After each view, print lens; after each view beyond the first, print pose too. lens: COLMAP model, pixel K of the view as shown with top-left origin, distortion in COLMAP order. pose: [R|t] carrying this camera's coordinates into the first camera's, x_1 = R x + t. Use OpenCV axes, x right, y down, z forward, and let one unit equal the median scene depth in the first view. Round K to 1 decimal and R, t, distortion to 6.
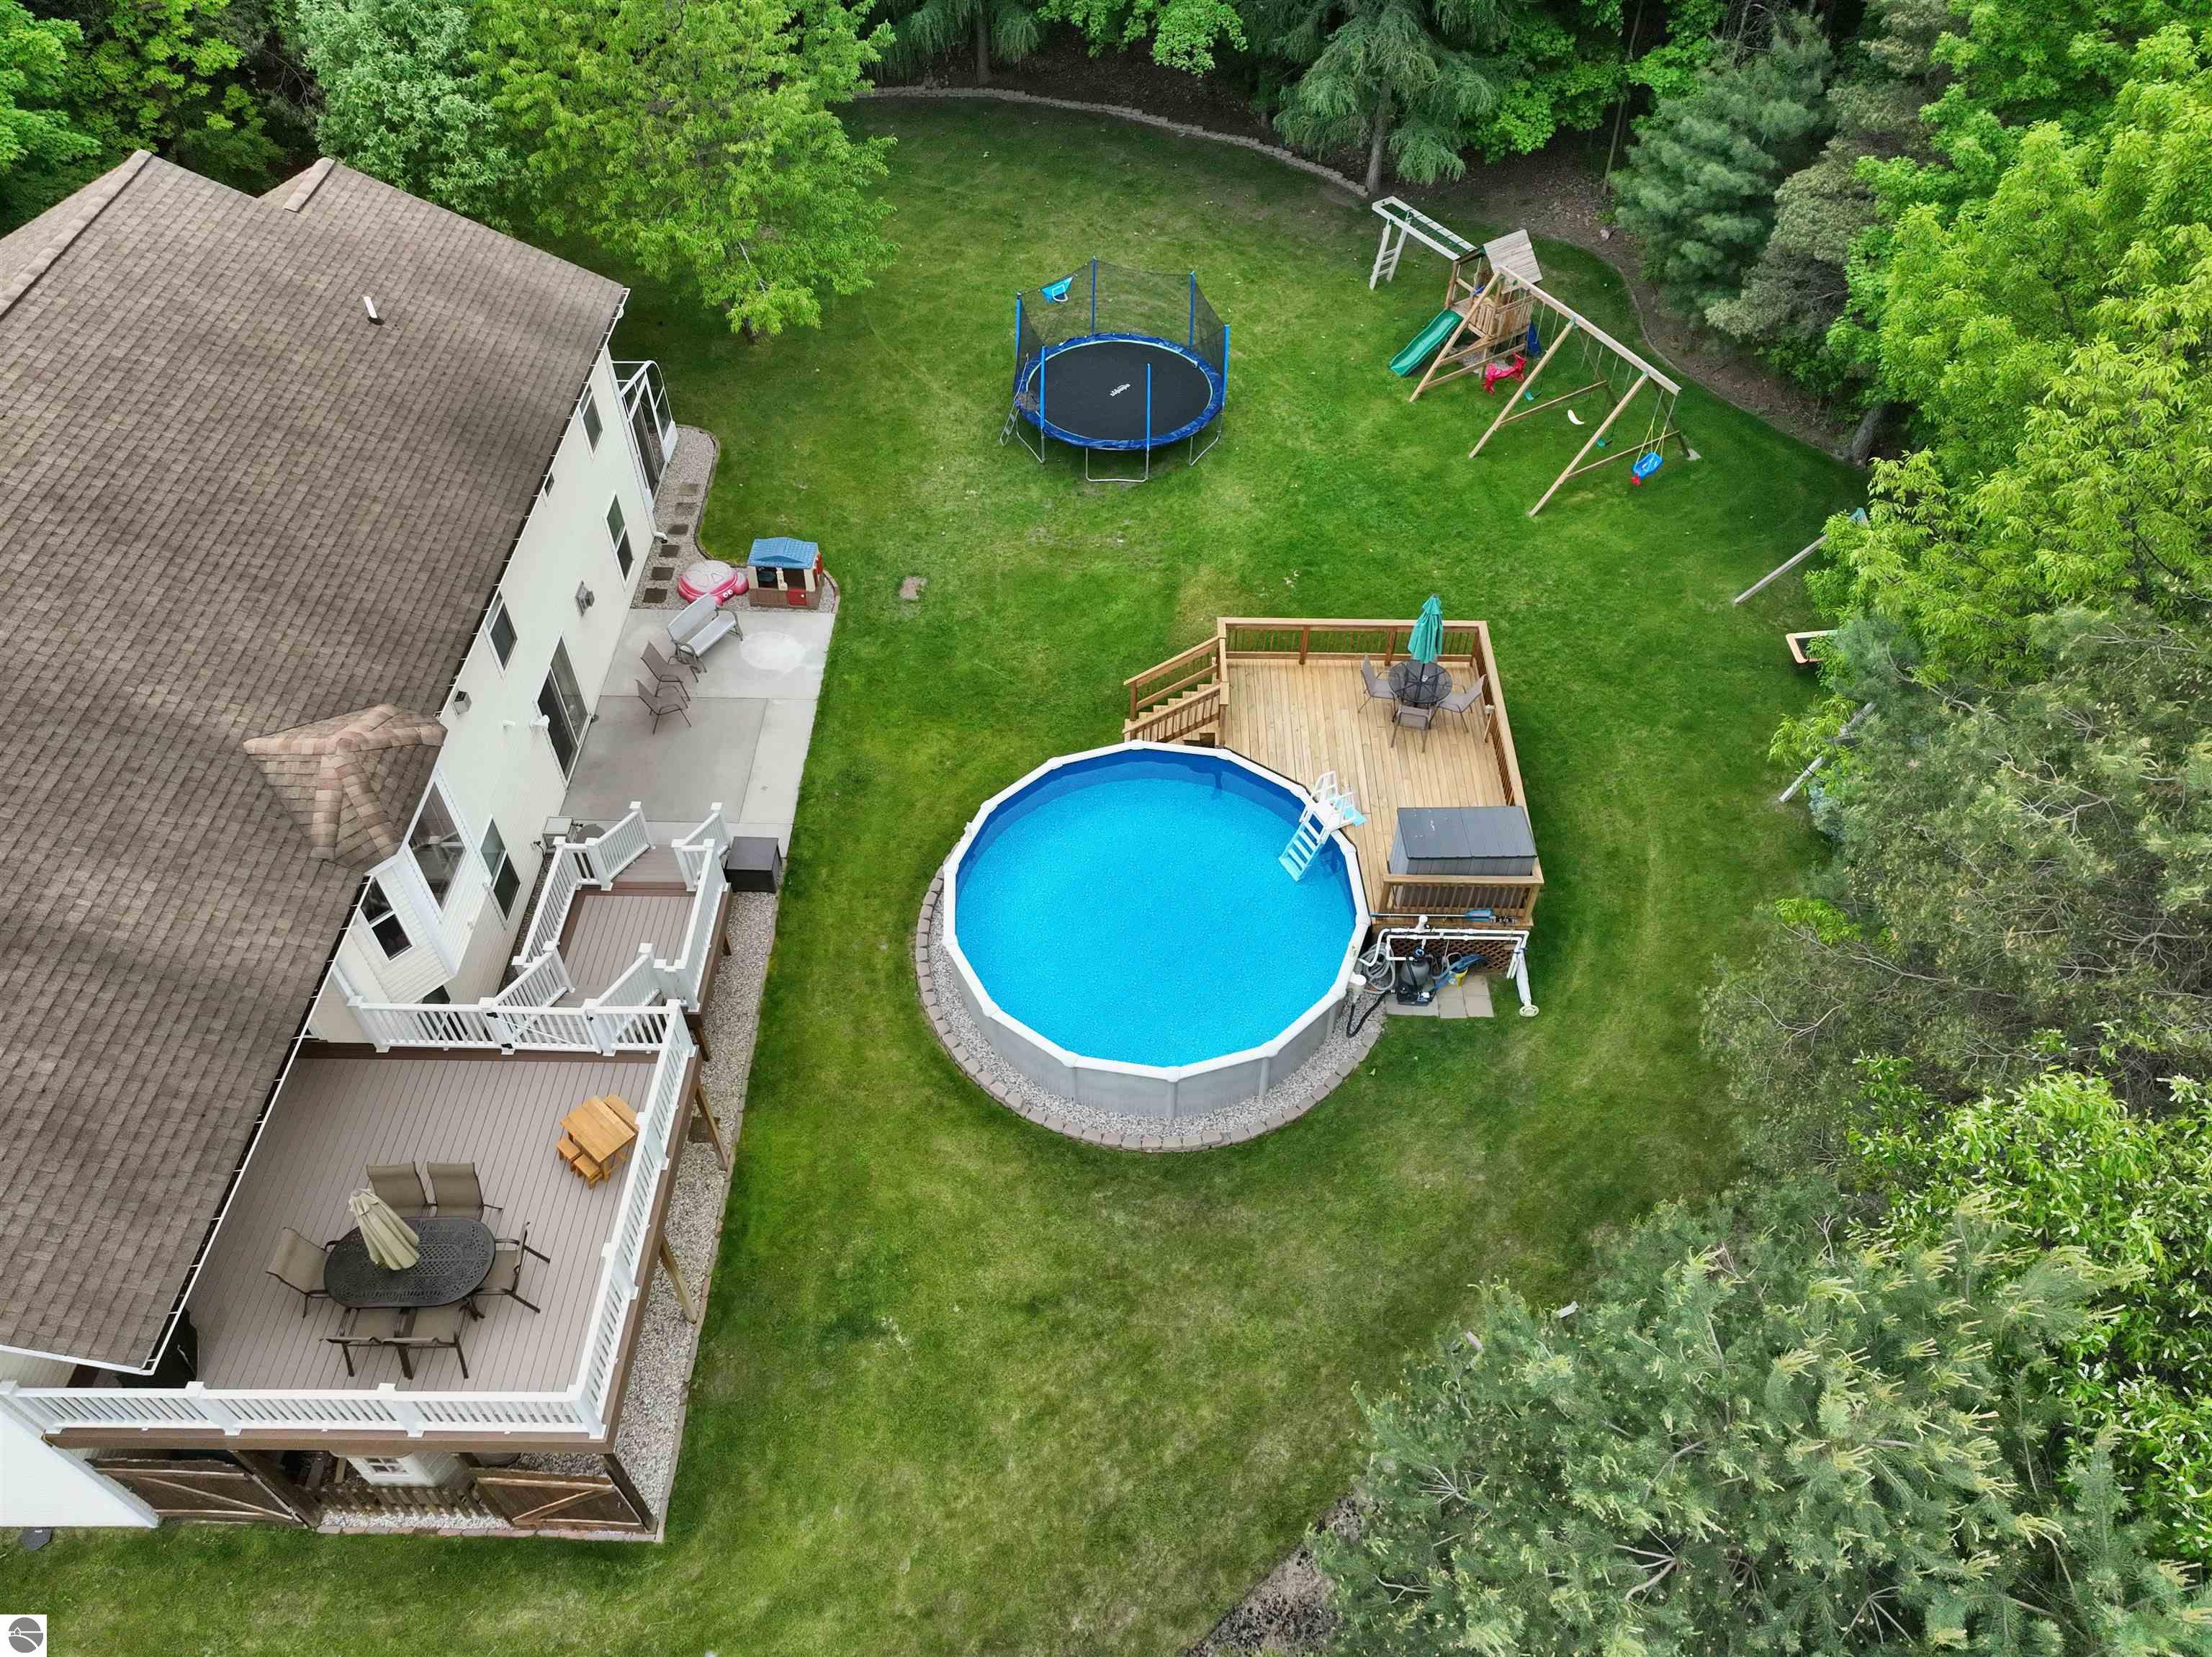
lens RADIAL K [[1565.9, 0, 1114.0], [0, 1565.9, 822.0], [0, 0, 1]] dist [0.007398, 0.007313]
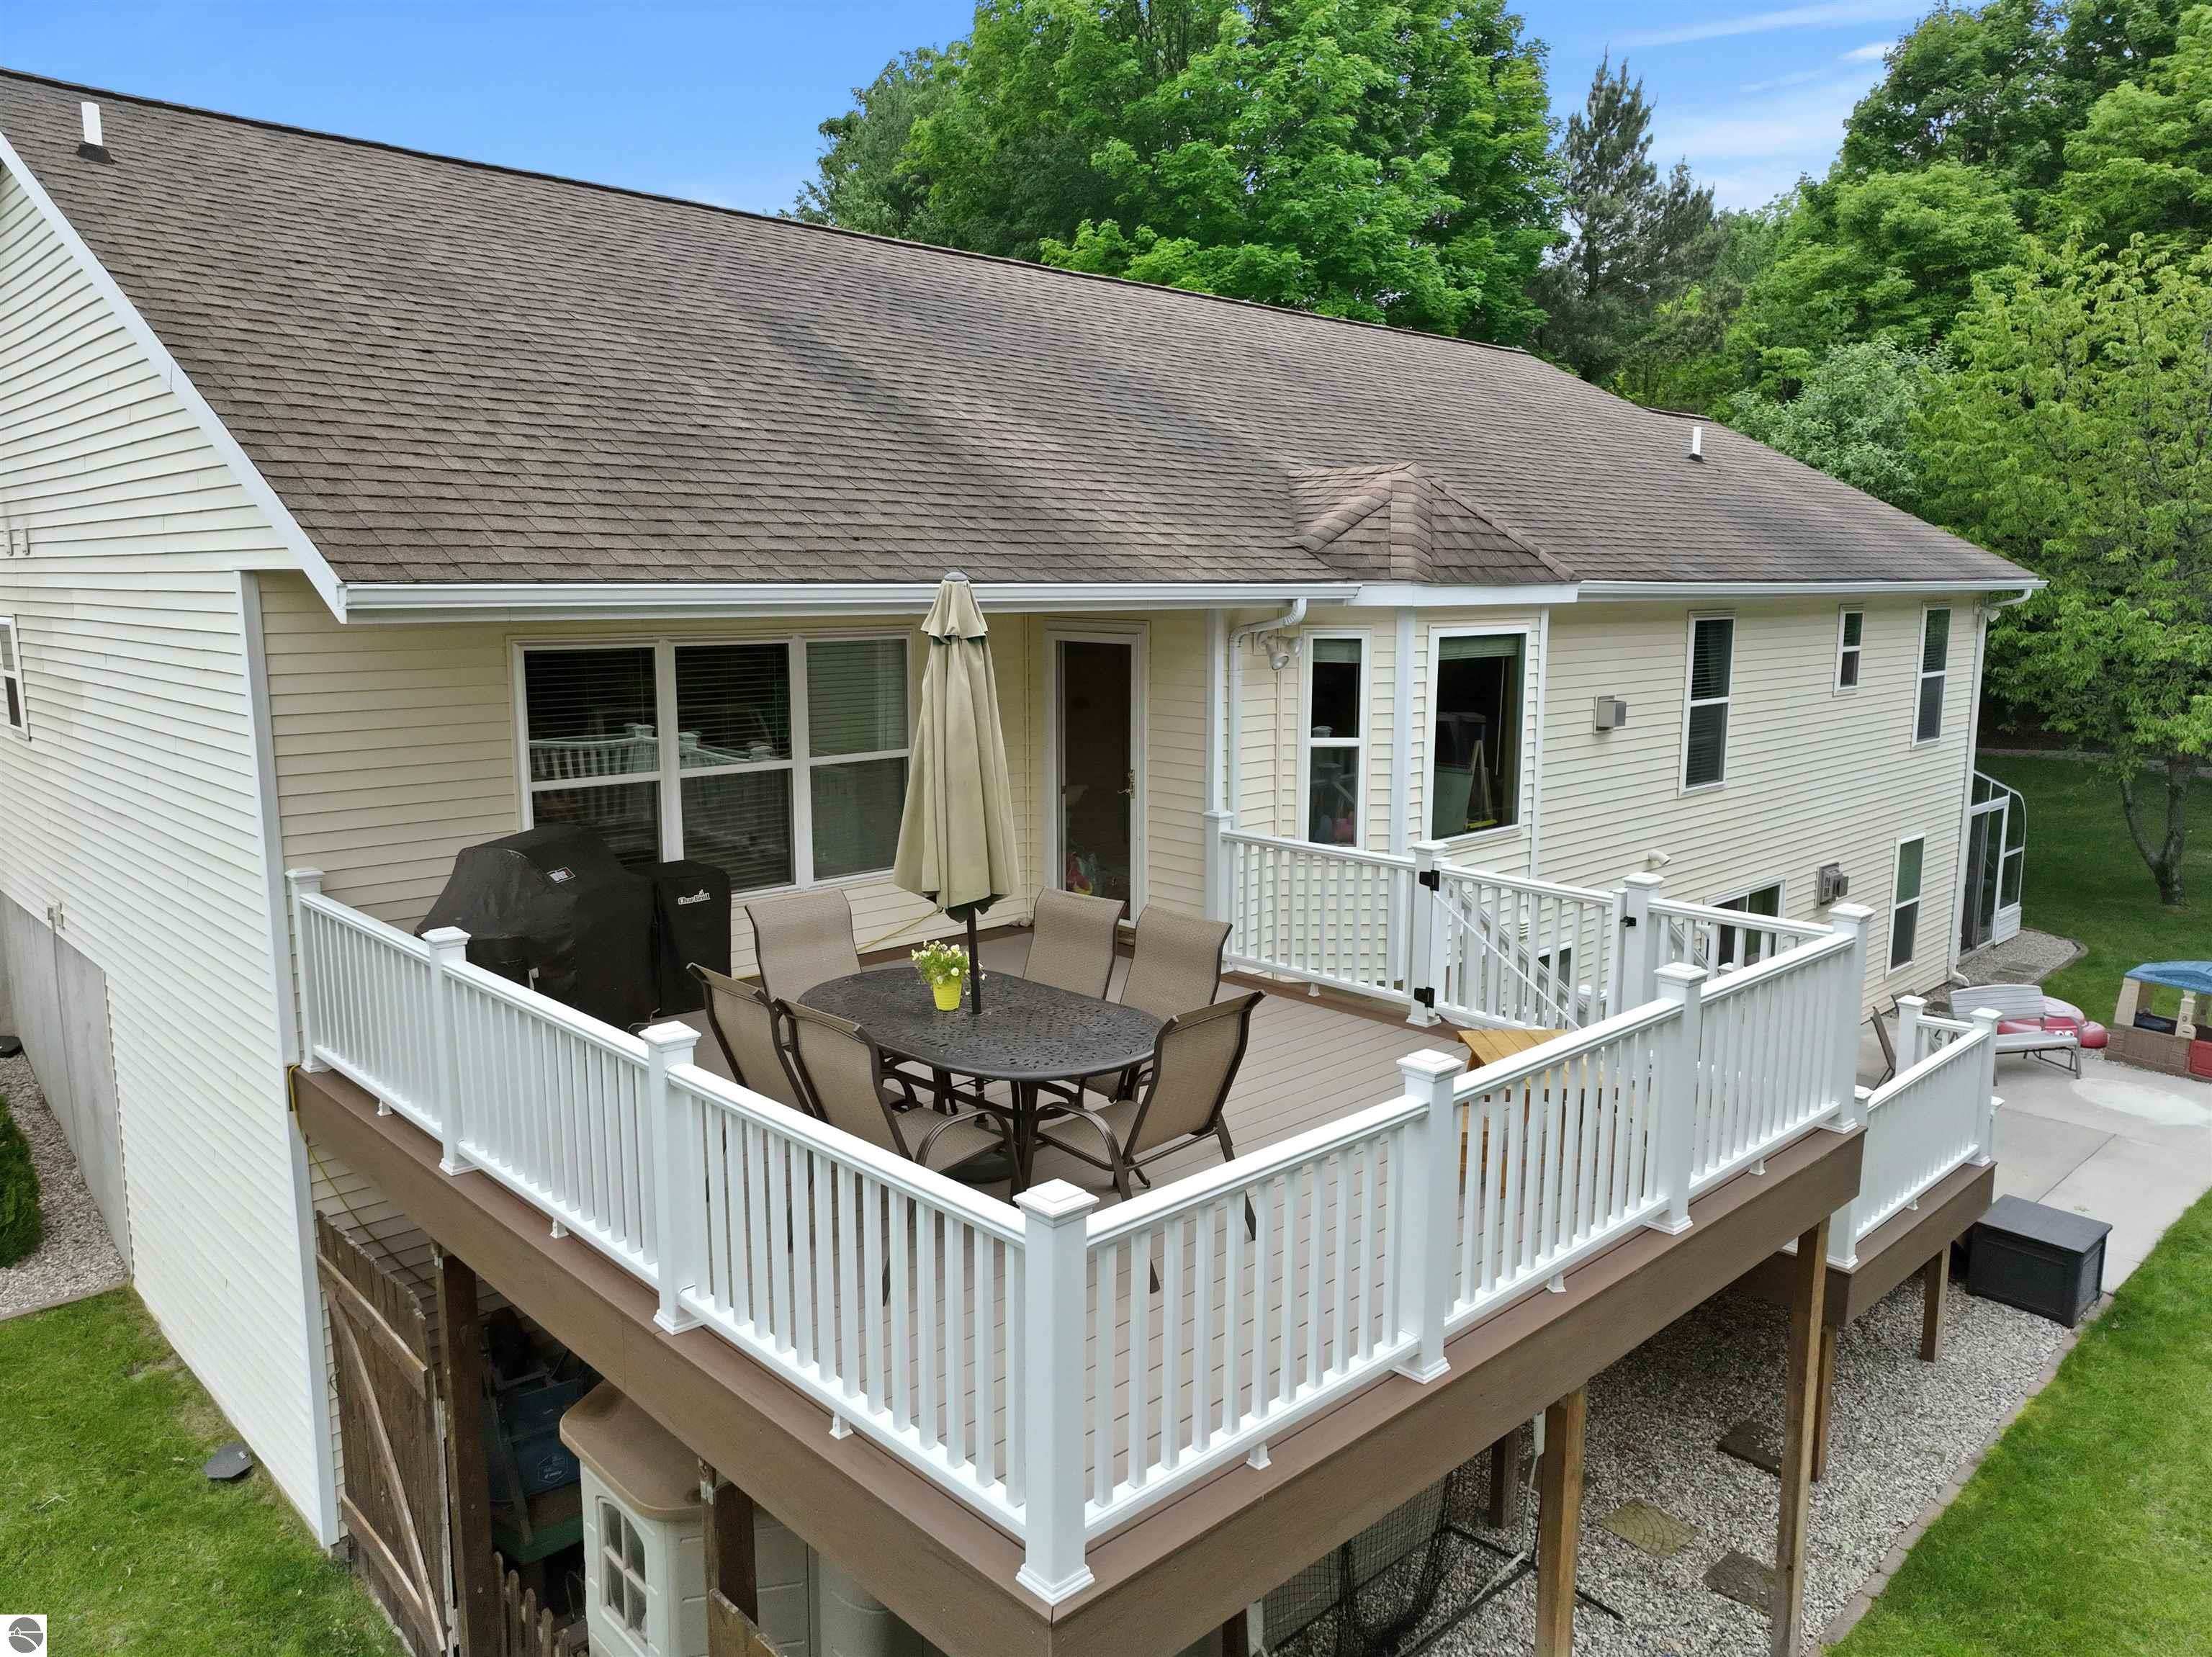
lens RADIAL K [[1565.9, 0, 1114.0], [0, 1565.9, 822.0], [0, 0, 1]] dist [0.007398, 0.007313]
pose [[0.701033, 0.113806, -0.703989, -0.095014], [-0.528912, 0.745135, -0.406233, 0.223659], [0.478336, 0.657131, 0.582558, 0.450263]]
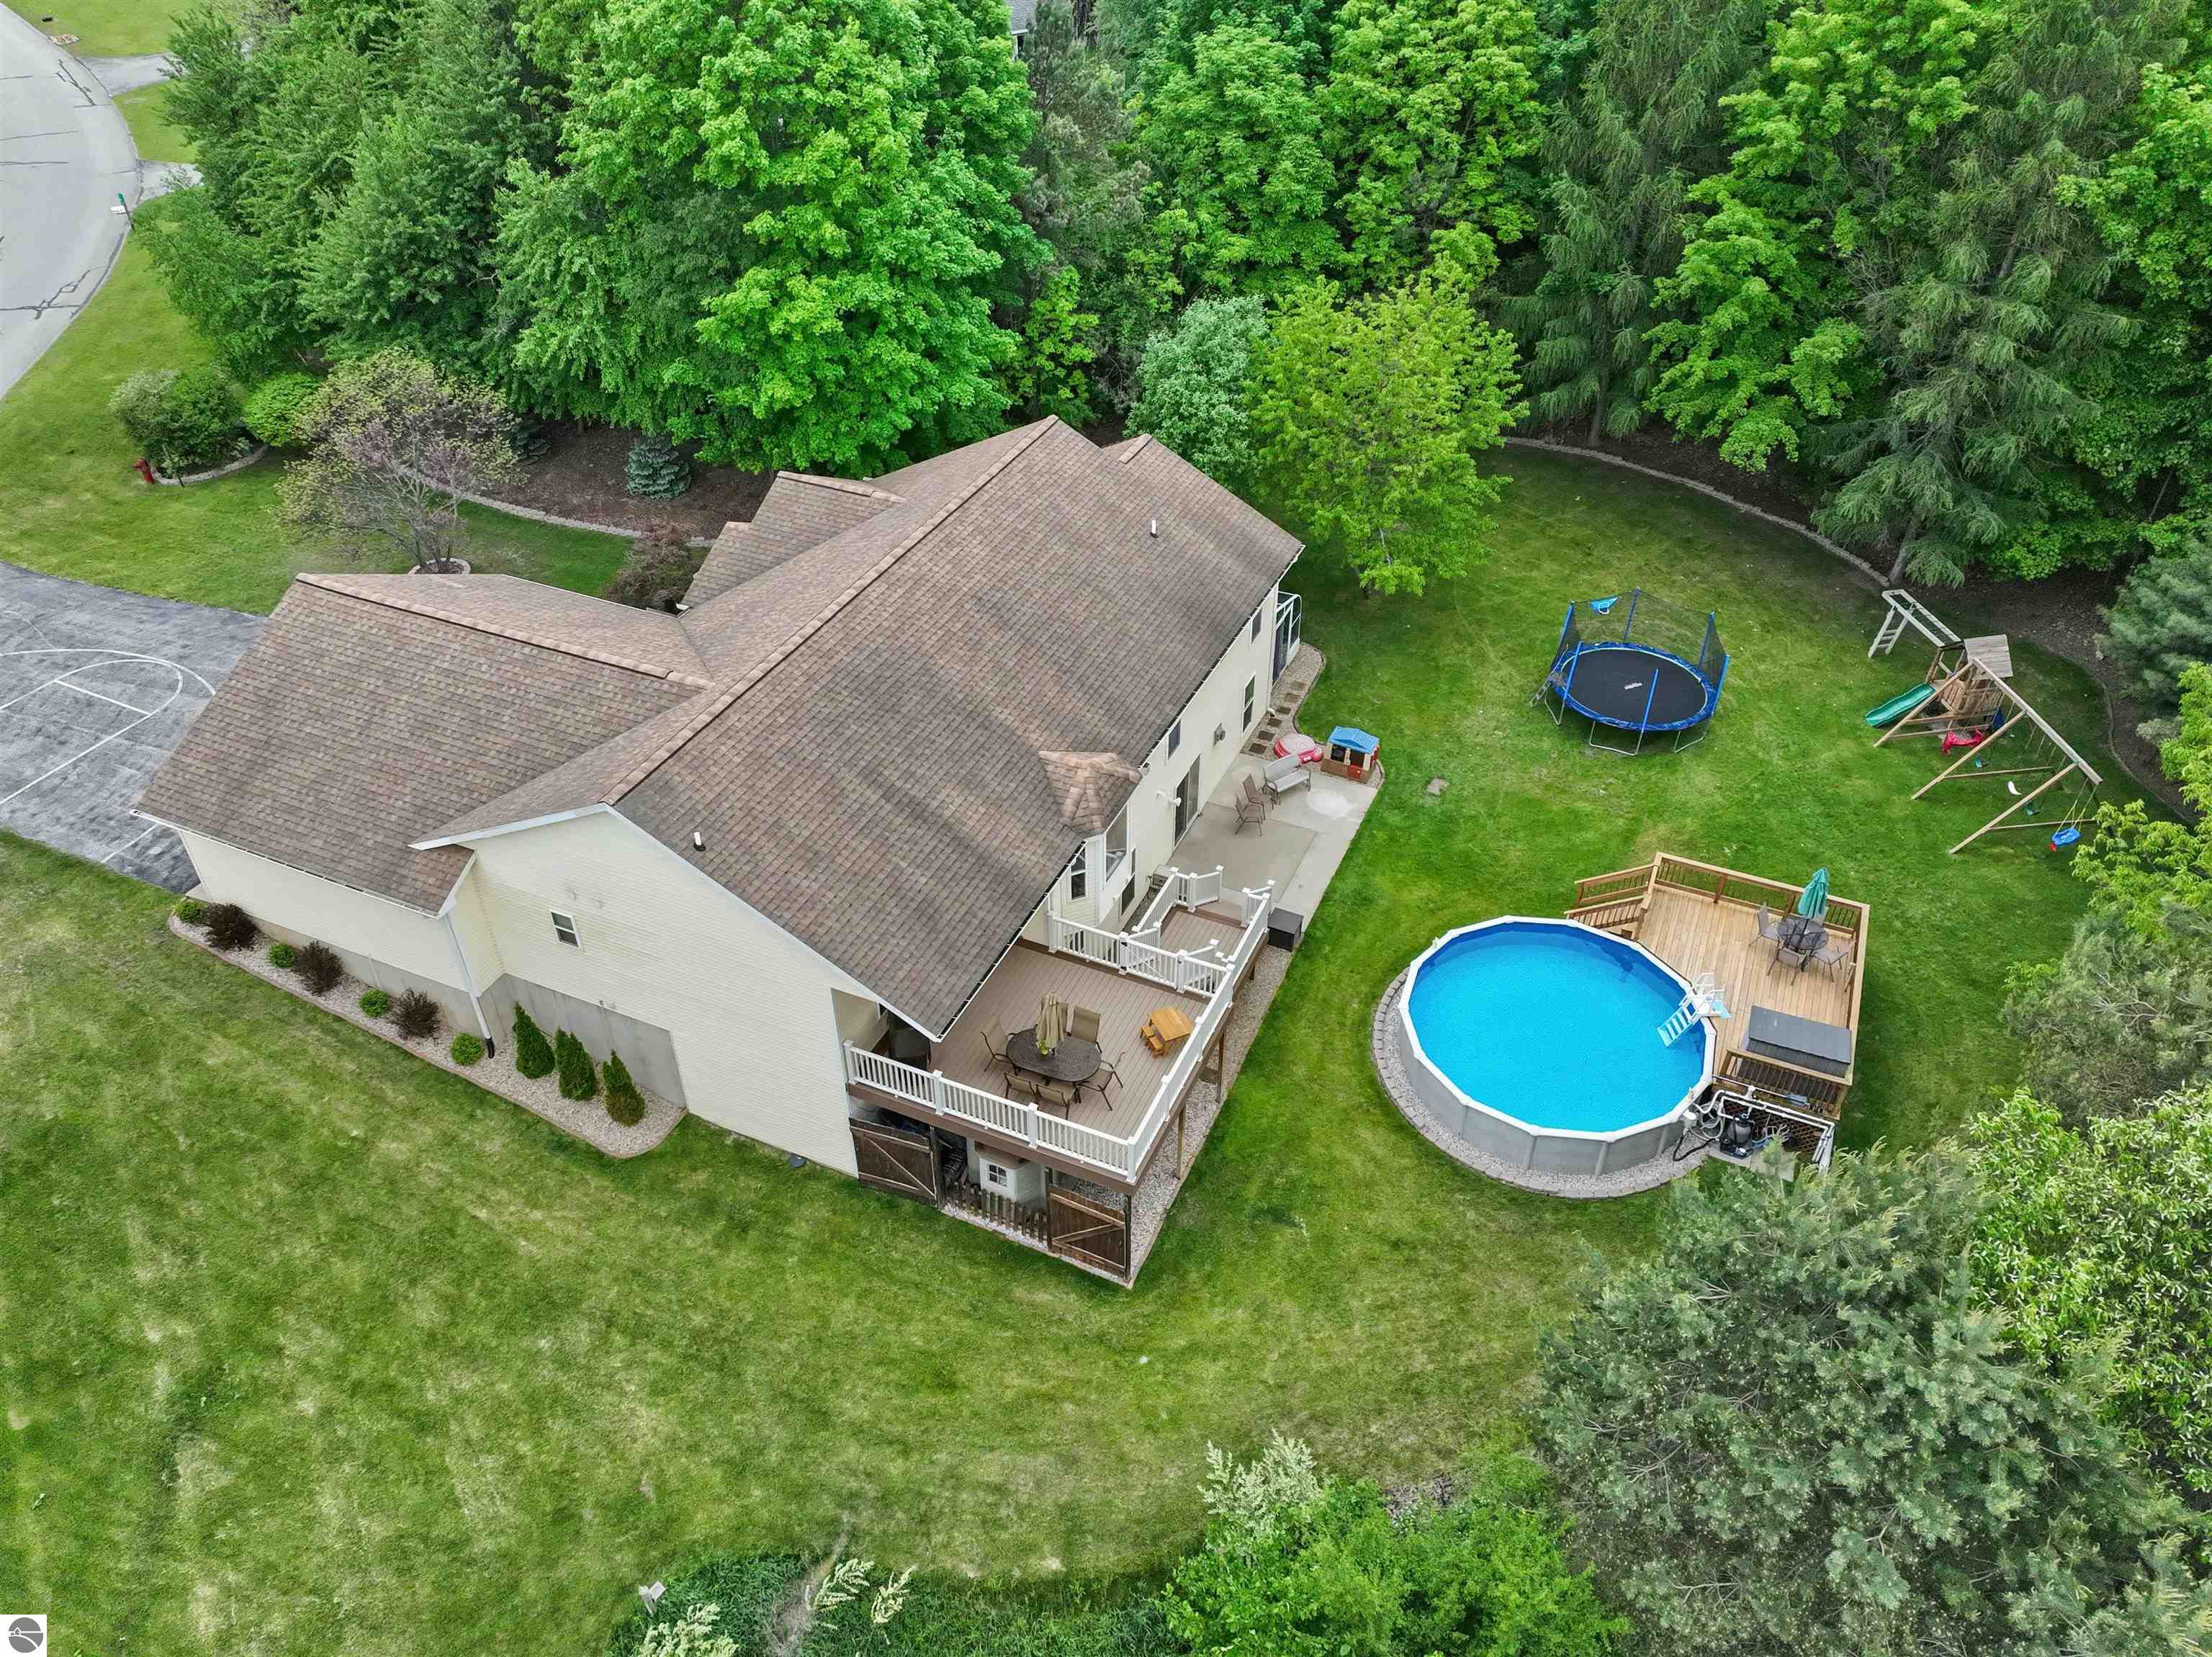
lens RADIAL K [[1532.7, 0, 1106.0], [0, 1532.7, 828.5], [0, 0, 1]] dist [-0.004038, 0.035089]
pose [[0.916647, 0.244437, -0.316240, 0.039547], [-0.292253, 0.949629, -0.113107, 0.126157], [0.272663, 0.196101, 0.941912, -0.344256]]
